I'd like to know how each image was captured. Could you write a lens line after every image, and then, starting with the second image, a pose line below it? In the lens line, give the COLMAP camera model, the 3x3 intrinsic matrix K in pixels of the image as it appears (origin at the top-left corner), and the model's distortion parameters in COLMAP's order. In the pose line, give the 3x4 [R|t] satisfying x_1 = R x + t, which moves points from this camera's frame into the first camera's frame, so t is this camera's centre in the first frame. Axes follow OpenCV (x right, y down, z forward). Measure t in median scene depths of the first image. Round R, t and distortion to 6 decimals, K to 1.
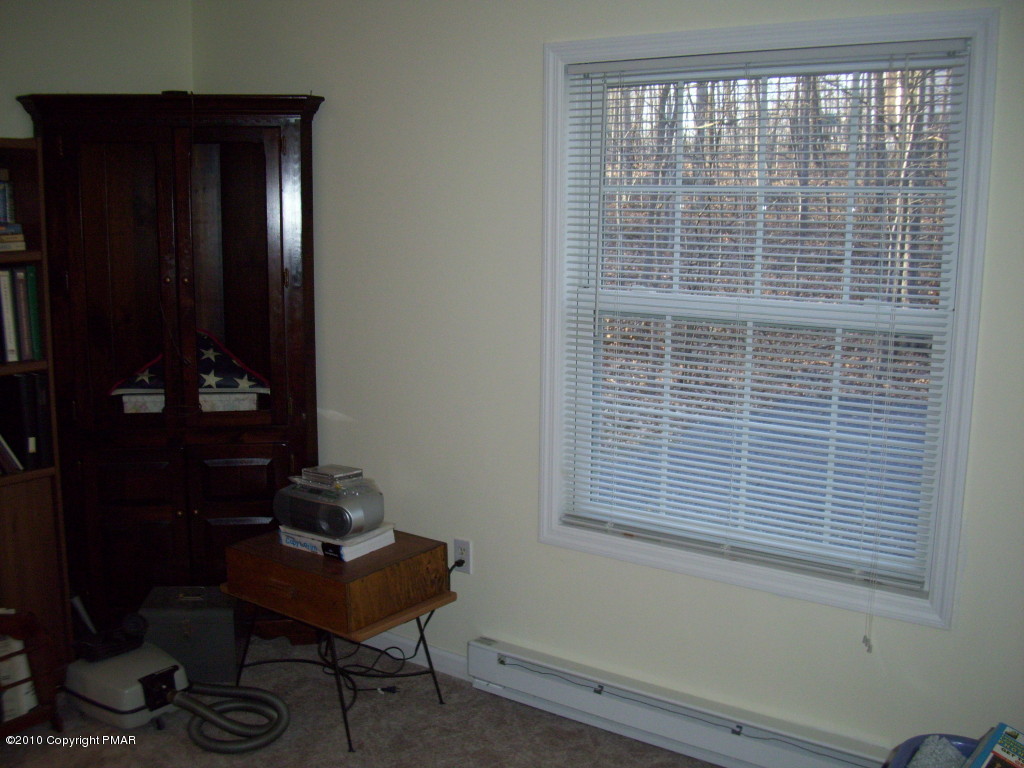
lens RADIAL K [[1049.1, 0, 494.9], [0, 1049.1, 389.5], [0, 0, 1]] dist [-0.142712, 0.082009]
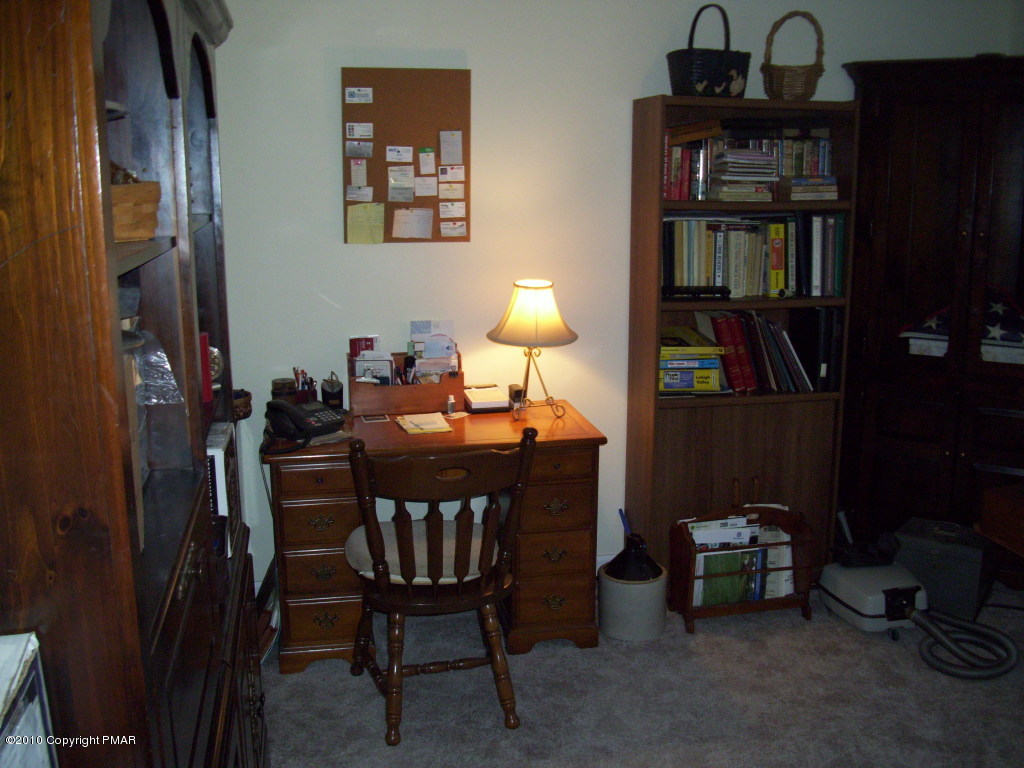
lens RADIAL K [[1049.1, 0, 494.9], [0, 1049.1, 389.5], [0, 0, 1]] dist [-0.142712, 0.082009]
pose [[0.733576, 0.133811, -0.666304, 0.051584], [-0.104538, 0.990974, 0.083921, 0.016433], [0.671519, 0.008092, 0.740943, -0.104496]]
